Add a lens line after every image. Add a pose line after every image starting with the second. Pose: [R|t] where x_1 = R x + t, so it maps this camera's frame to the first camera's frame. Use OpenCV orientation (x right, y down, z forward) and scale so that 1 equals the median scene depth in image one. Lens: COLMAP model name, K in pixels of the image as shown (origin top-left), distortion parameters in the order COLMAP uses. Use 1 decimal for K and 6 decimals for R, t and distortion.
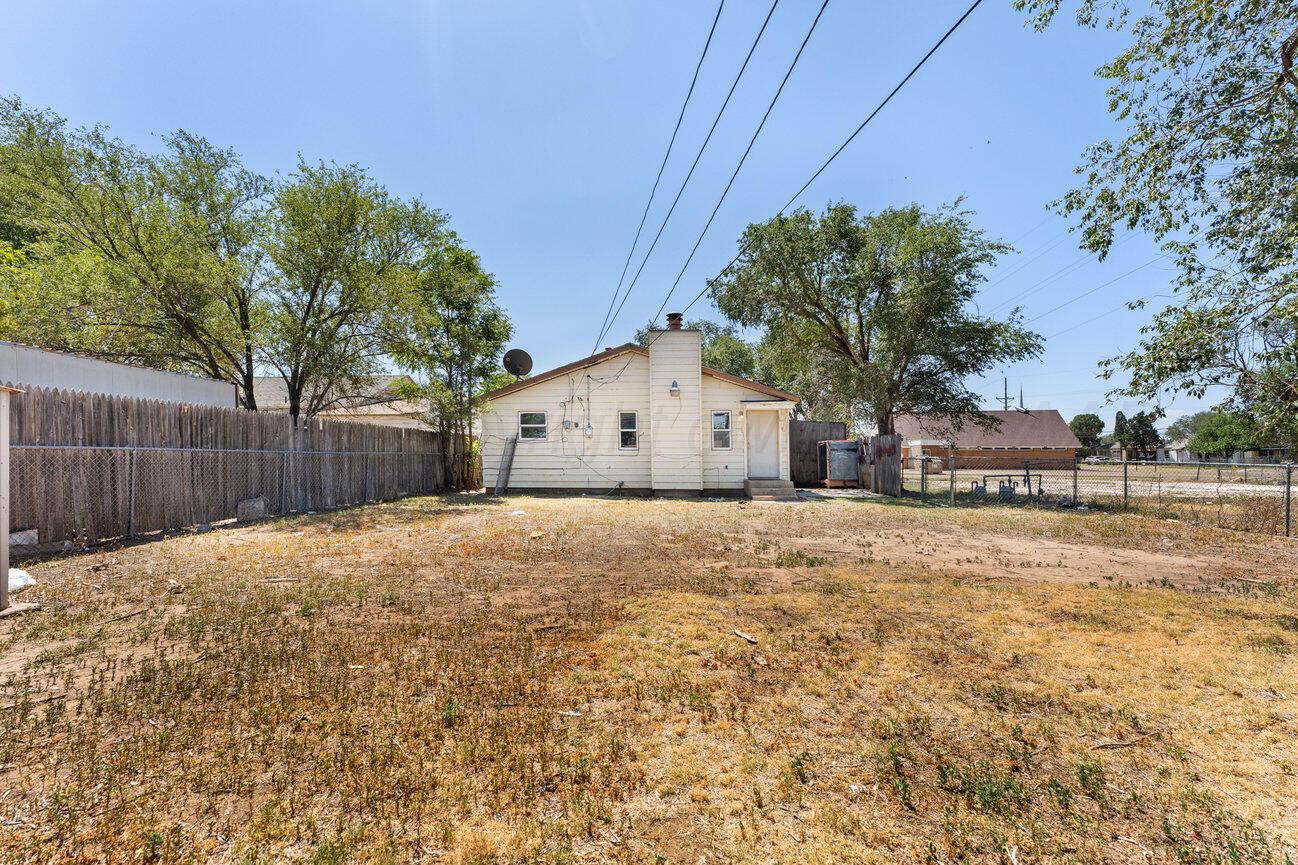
lens RADIAL K [[535.2, 0, 645.5], [0, 535.2, 471.0], [0, 0, 1]] dist [0.000558, 0.000106]
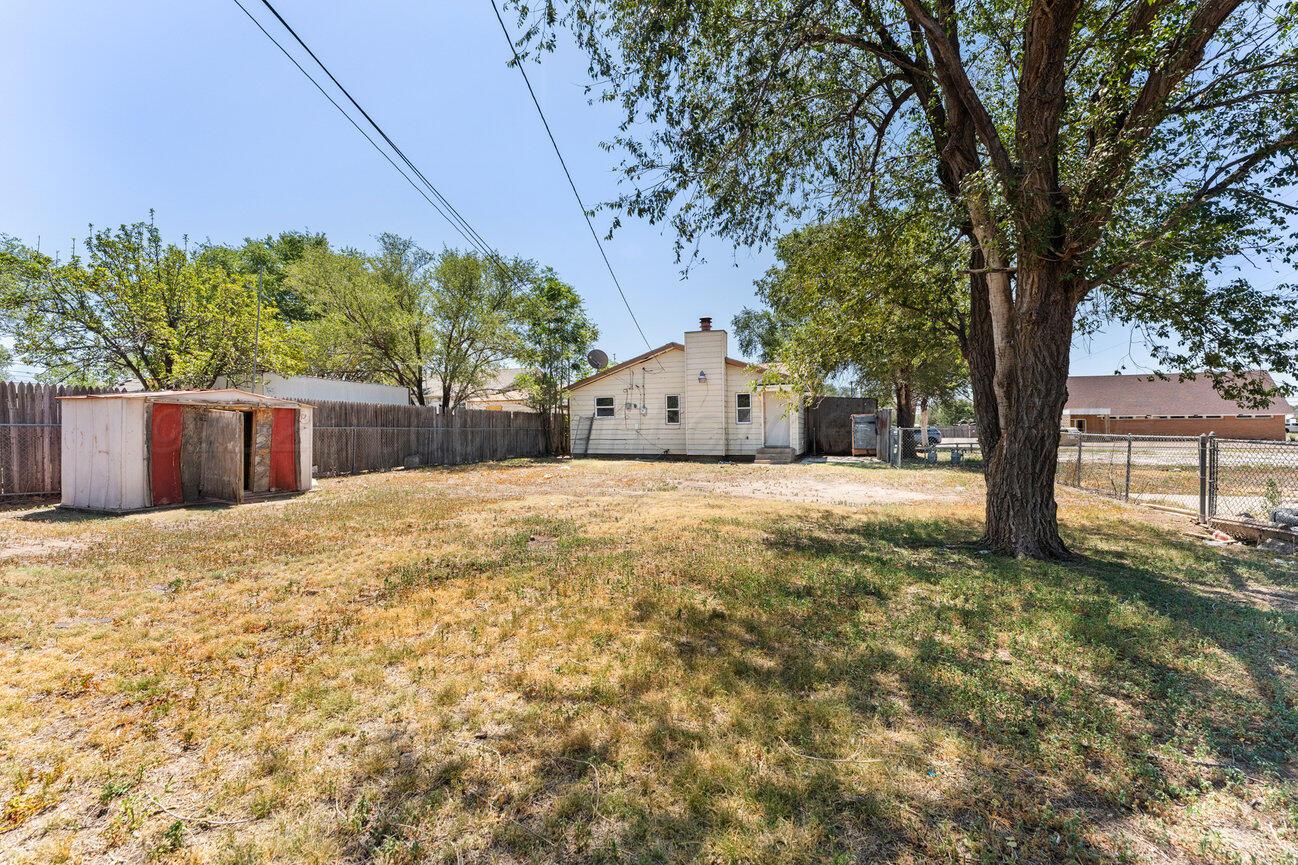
lens RADIAL K [[533.8, 0, 649.0], [0, 533.8, 432.5], [0, 0, 1]] dist [-0.000202, -0.000244]
pose [[0.962681, -0.004728, -0.270598, 0.265710], [-0.000987, 0.999779, -0.020983, 0.006587], [0.270638, 0.020467, 0.962464, -0.257690]]
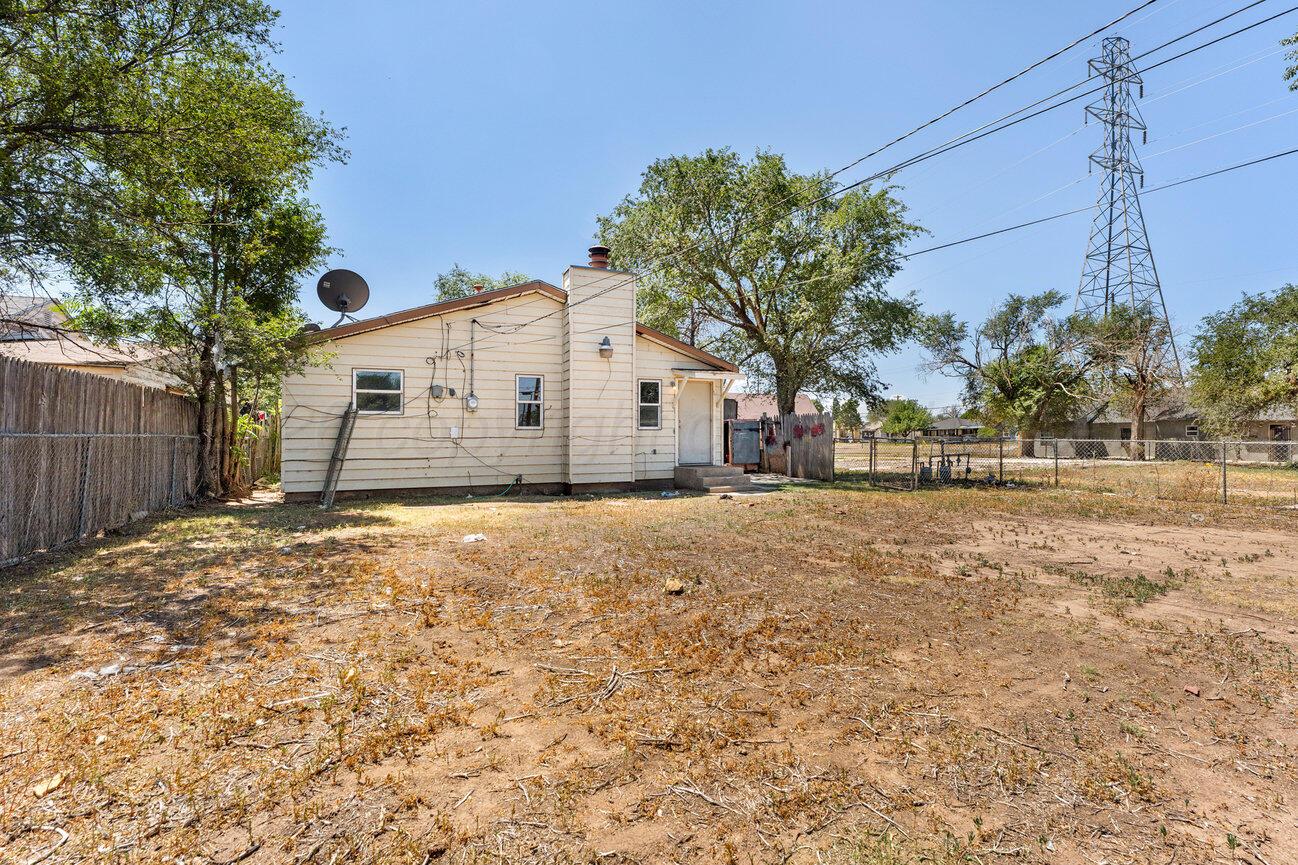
lens RADIAL K [[566.7, 0, 614.9], [0, 566.7, 431.4], [0, 0, 1]] dist [0.000150, -0.000046]
pose [[0.886308, -0.001055, 0.463094, -0.286798], [0.018636, 0.999269, -0.033392, -0.010226], [-0.462720, 0.038226, 0.885680, 0.287833]]
